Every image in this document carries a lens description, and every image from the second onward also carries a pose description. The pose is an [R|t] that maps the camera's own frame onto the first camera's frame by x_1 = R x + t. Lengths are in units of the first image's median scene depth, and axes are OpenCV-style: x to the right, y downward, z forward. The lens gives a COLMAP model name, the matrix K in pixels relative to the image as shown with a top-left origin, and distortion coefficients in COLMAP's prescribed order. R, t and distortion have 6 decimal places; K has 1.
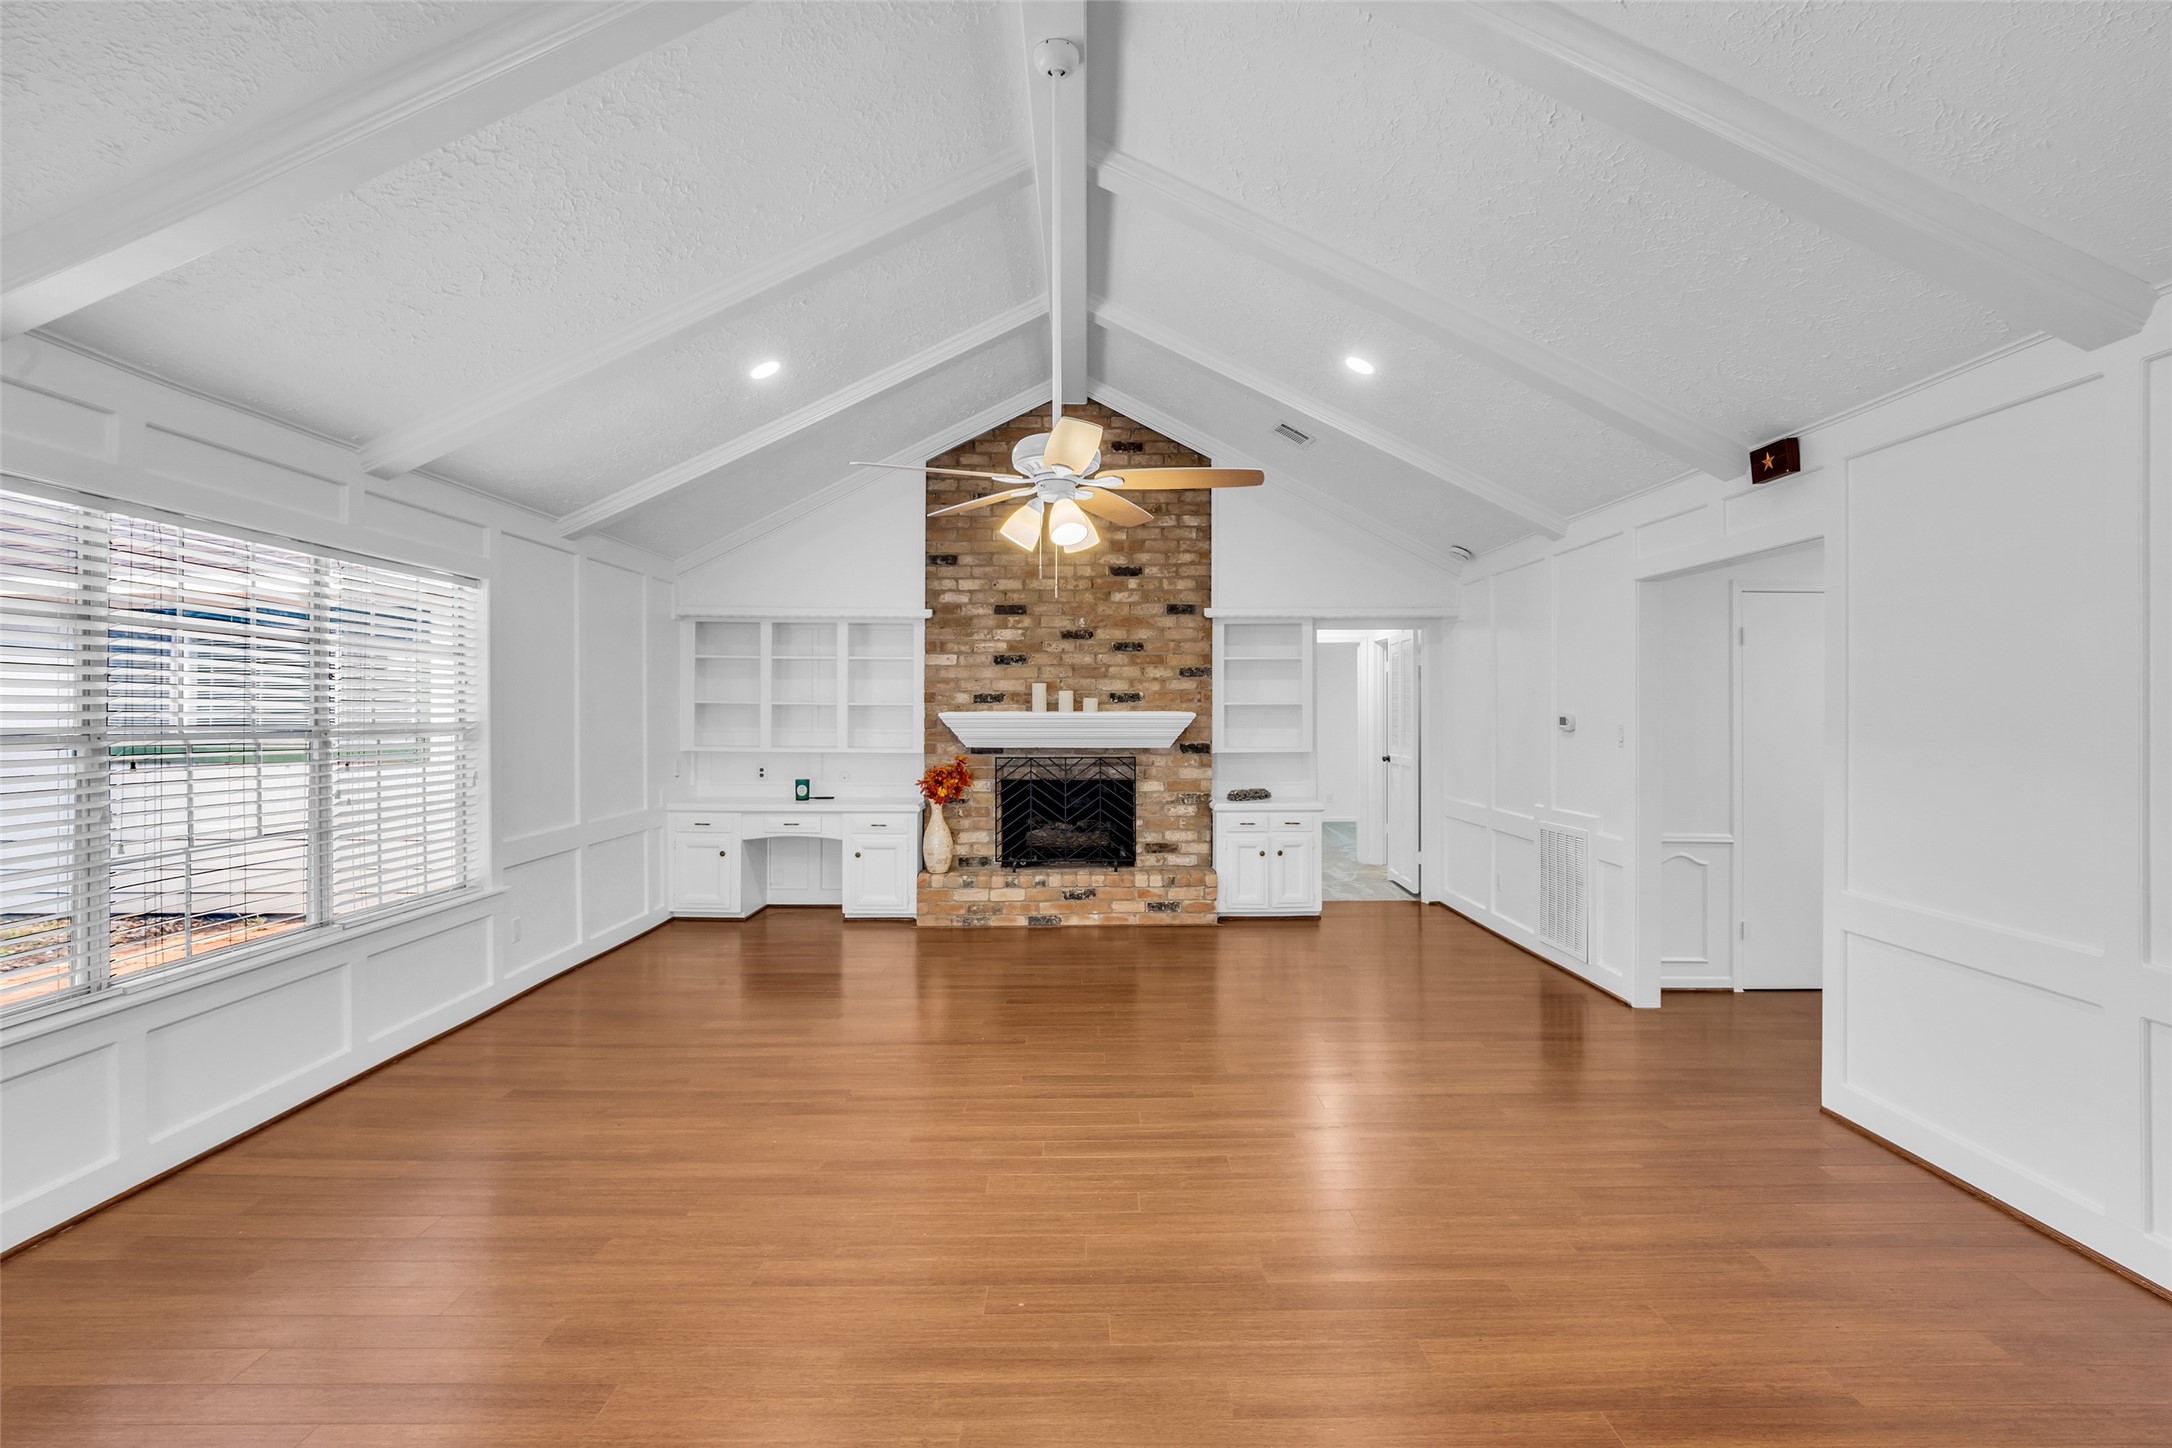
lens RADIAL K [[993.9, 0, 1099.0], [0, 993.9, 700.8], [0, 0, 1]] dist [-0.020637, 0.003902]
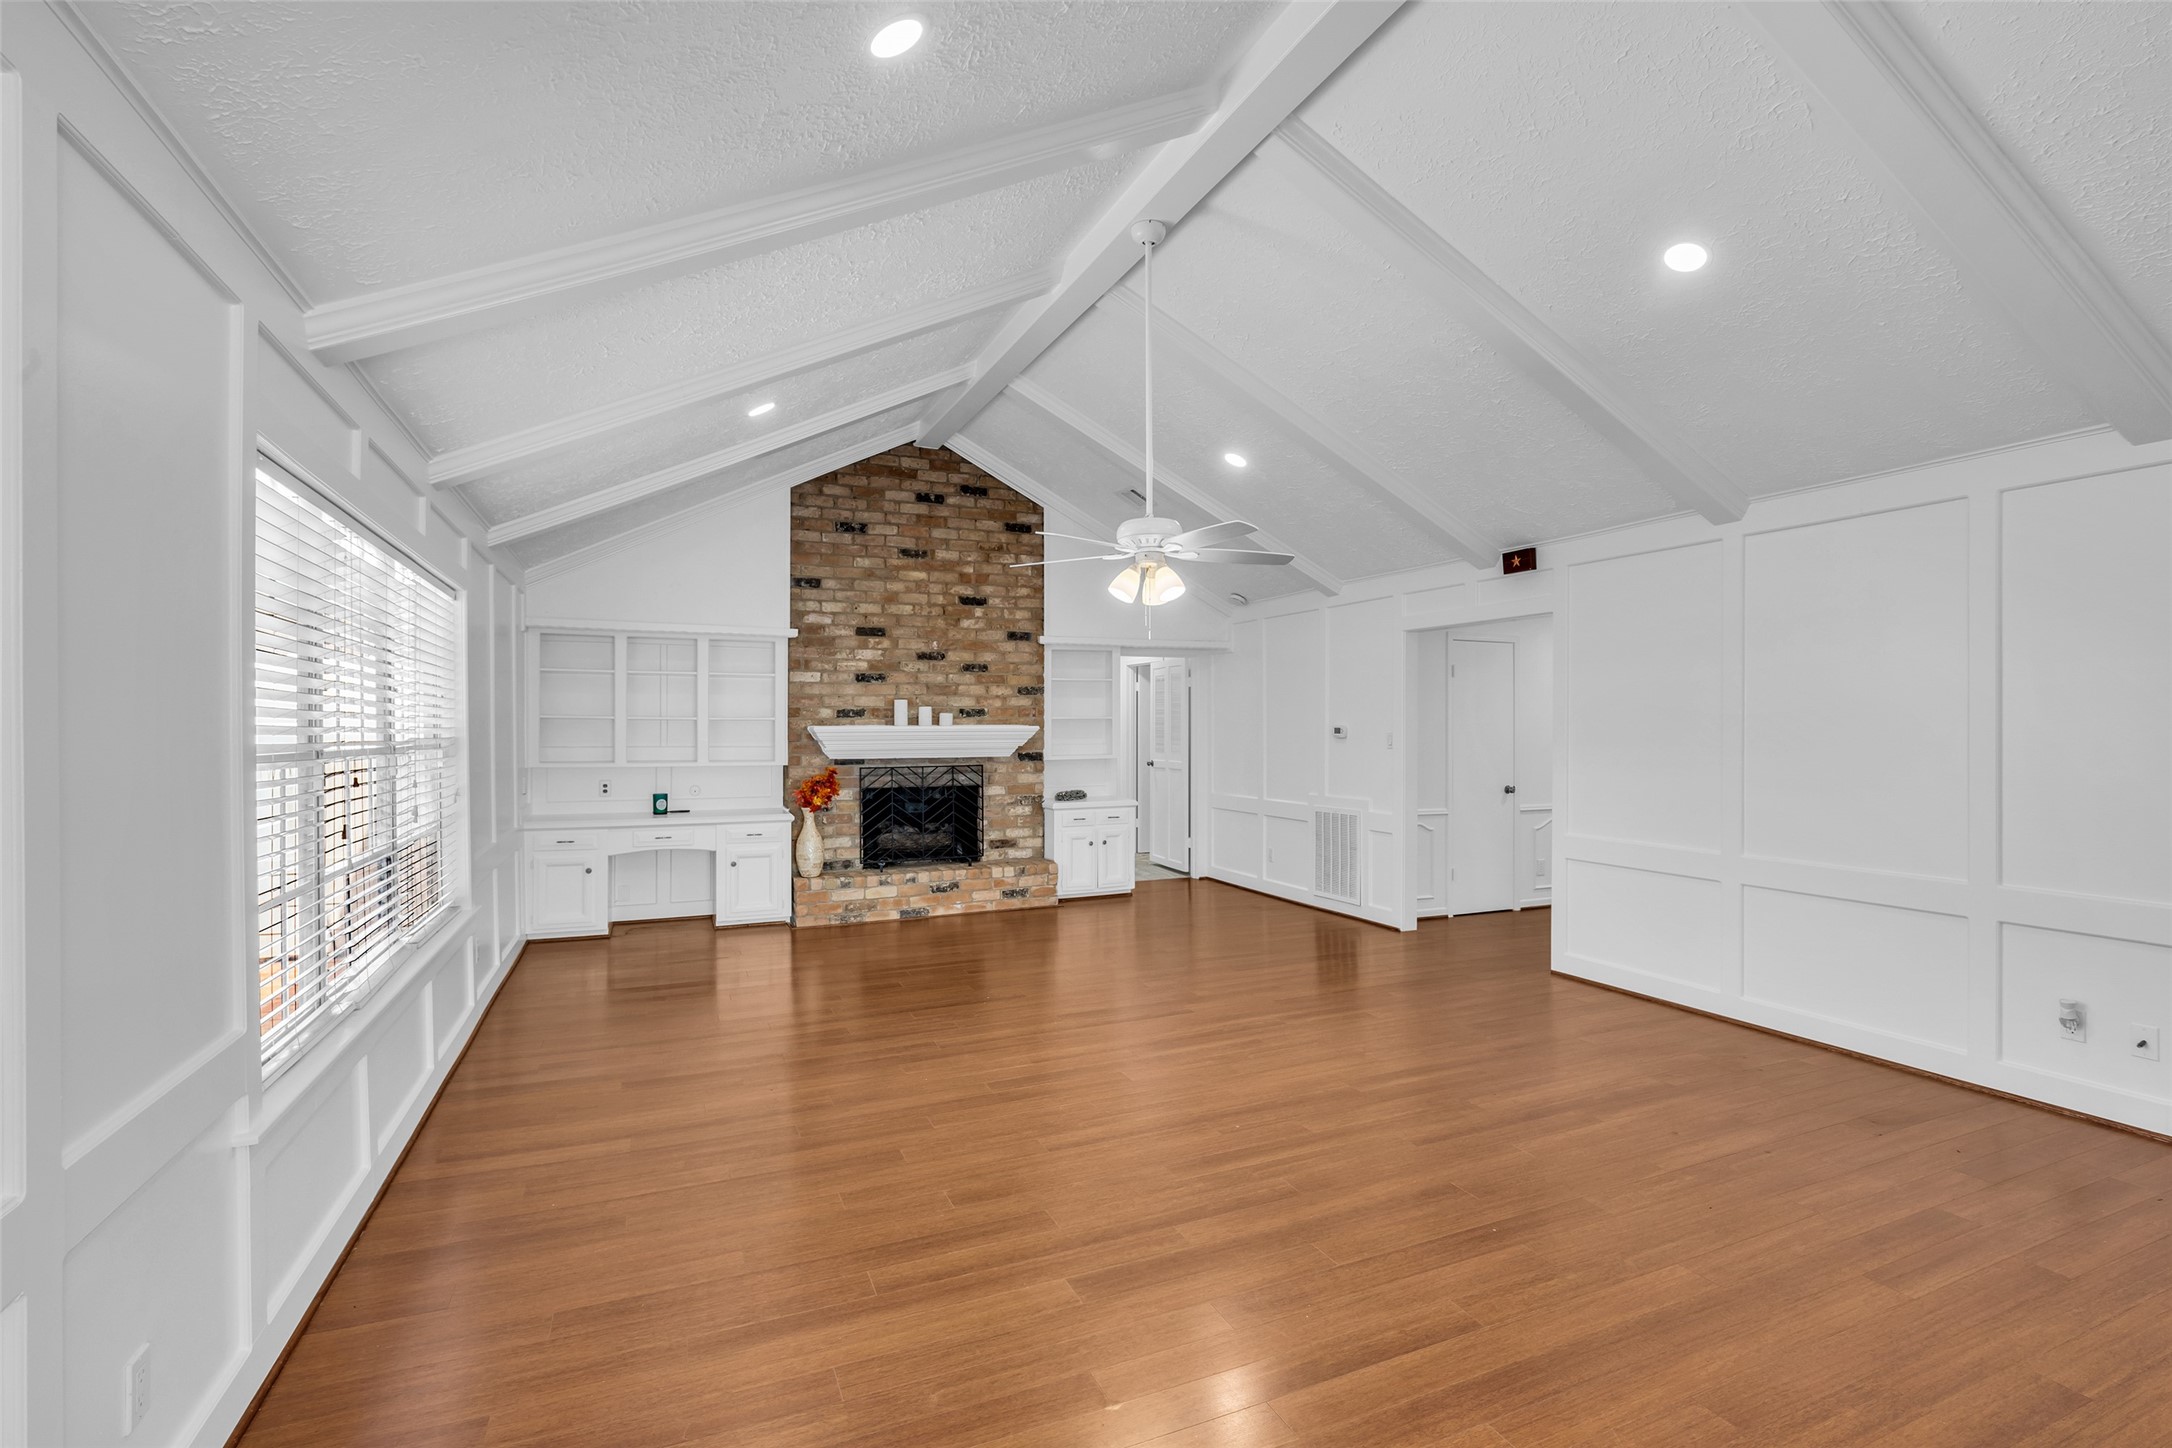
lens RADIAL K [[993.9, 0, 1086.6], [0, 993.9, 719.5], [0, 0, 1]] dist [-0.020637, 0.003902]
pose [[0.920904, -0.001422, 0.389786, -0.308969], [-0.000283, 0.999991, 0.004317, -0.000279], [-0.389788, -0.004086, 0.920895, -0.096422]]
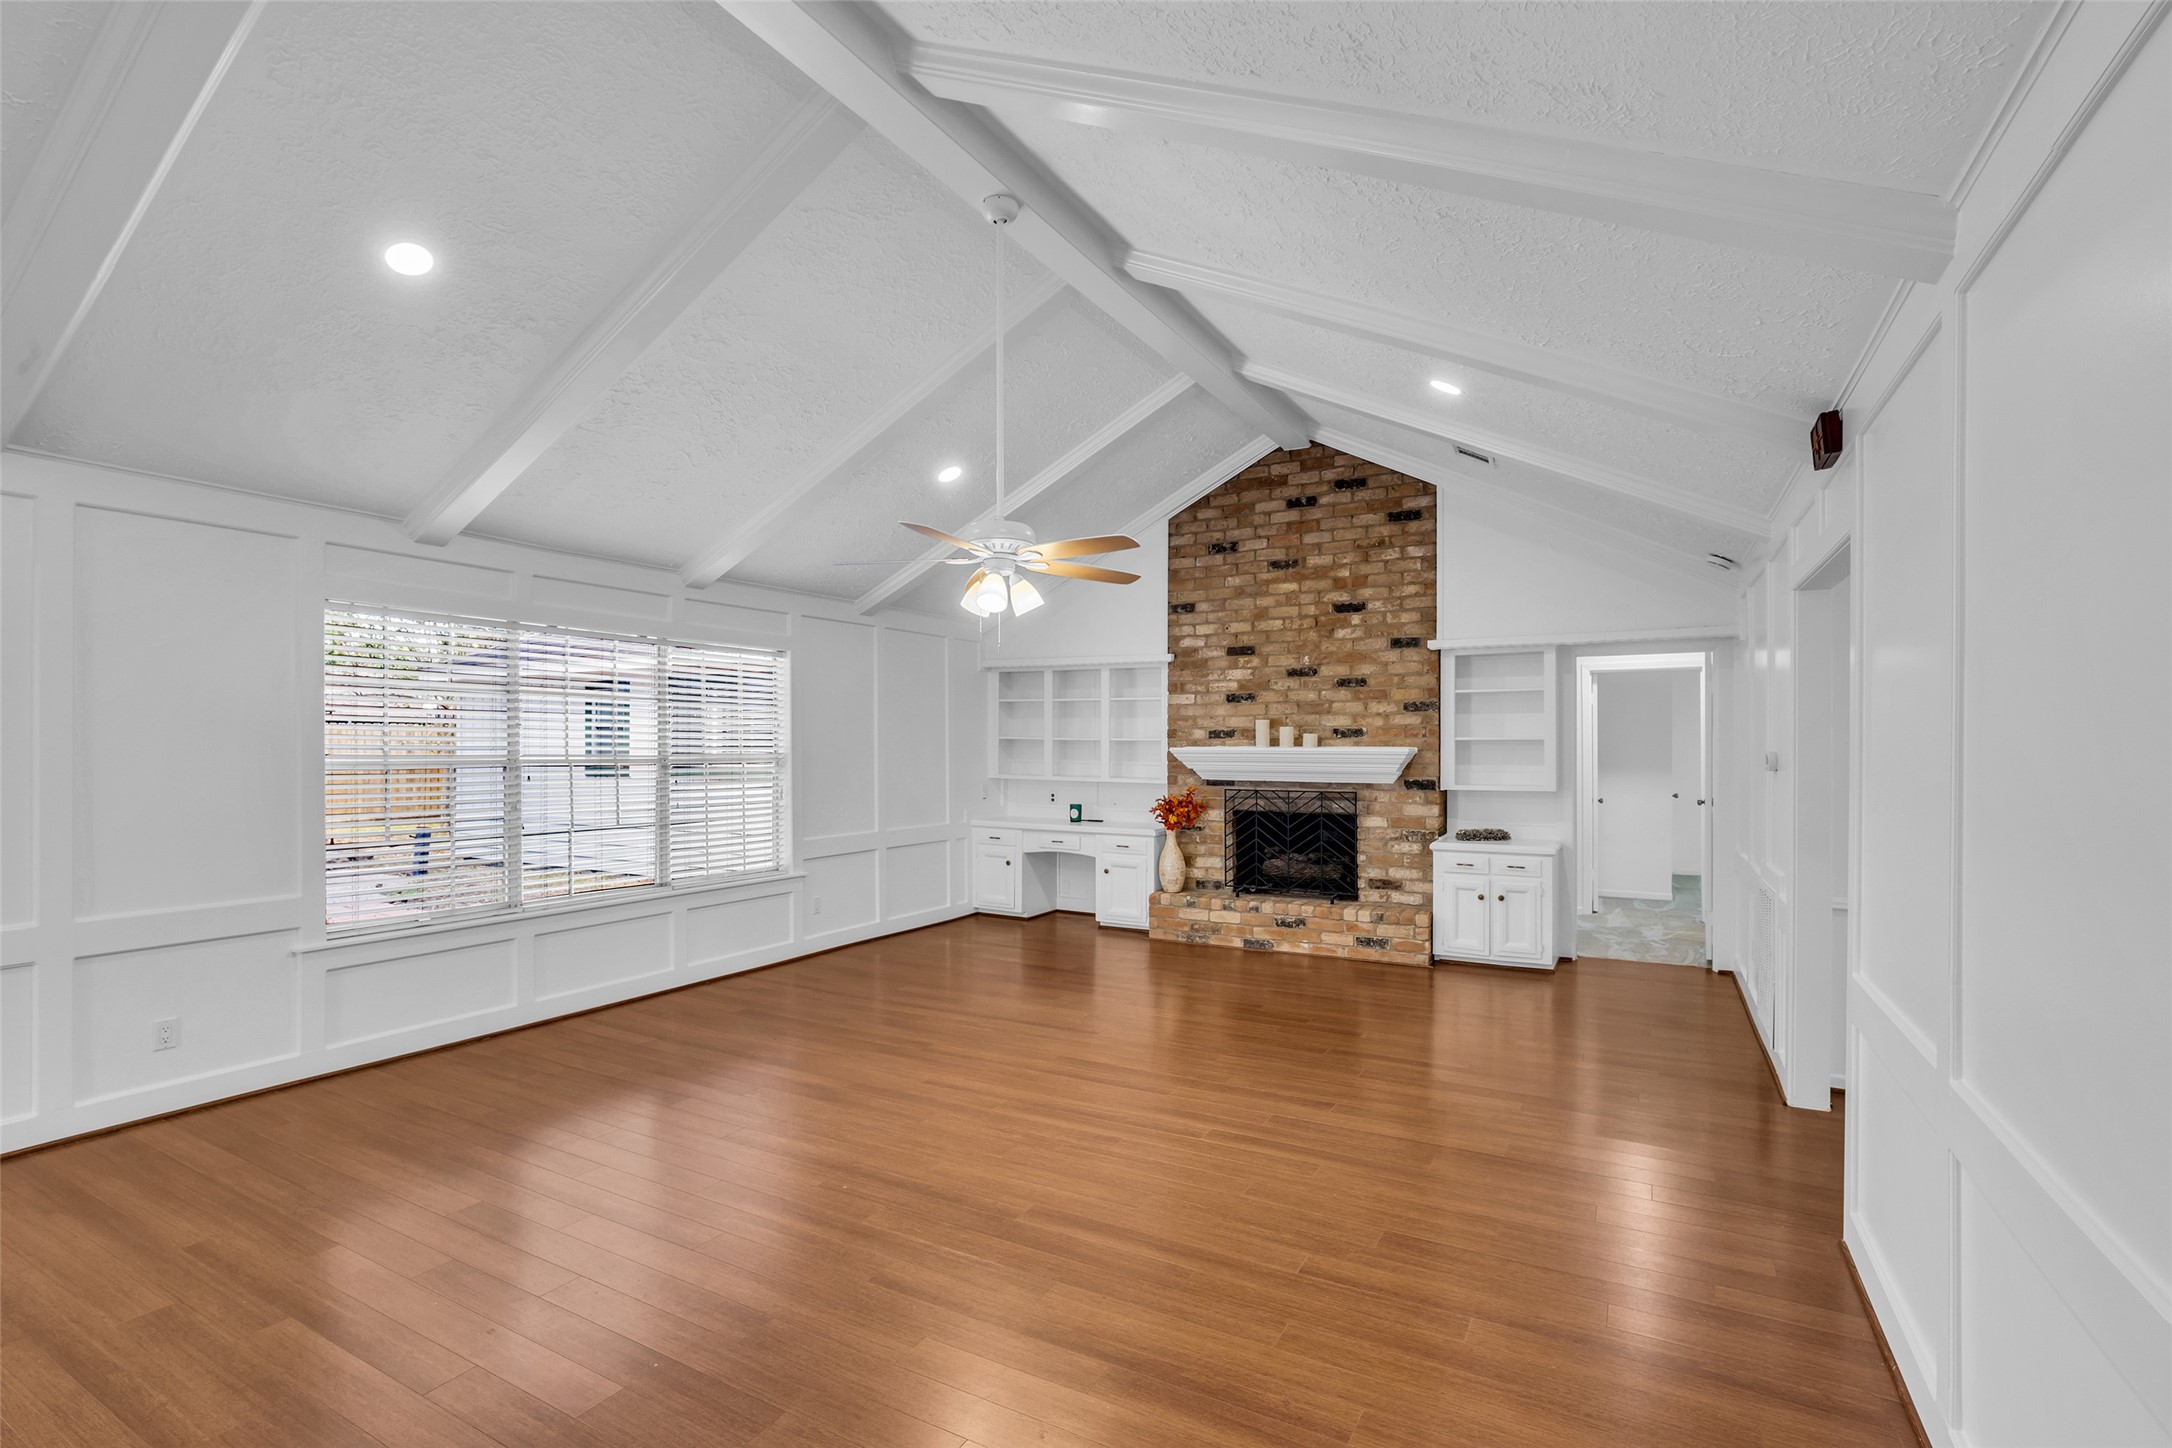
lens RADIAL K [[993.9, 0, 1100.2], [0, 993.9, 736.8], [0, 0, 1]] dist [-0.020637, 0.003902]
pose [[0.869352, -0.002020, -0.494188, 0.320250], [0.003246, 0.999993, 0.001621, -0.001730], [0.494182, -0.003013, 0.869353, -0.000234]]
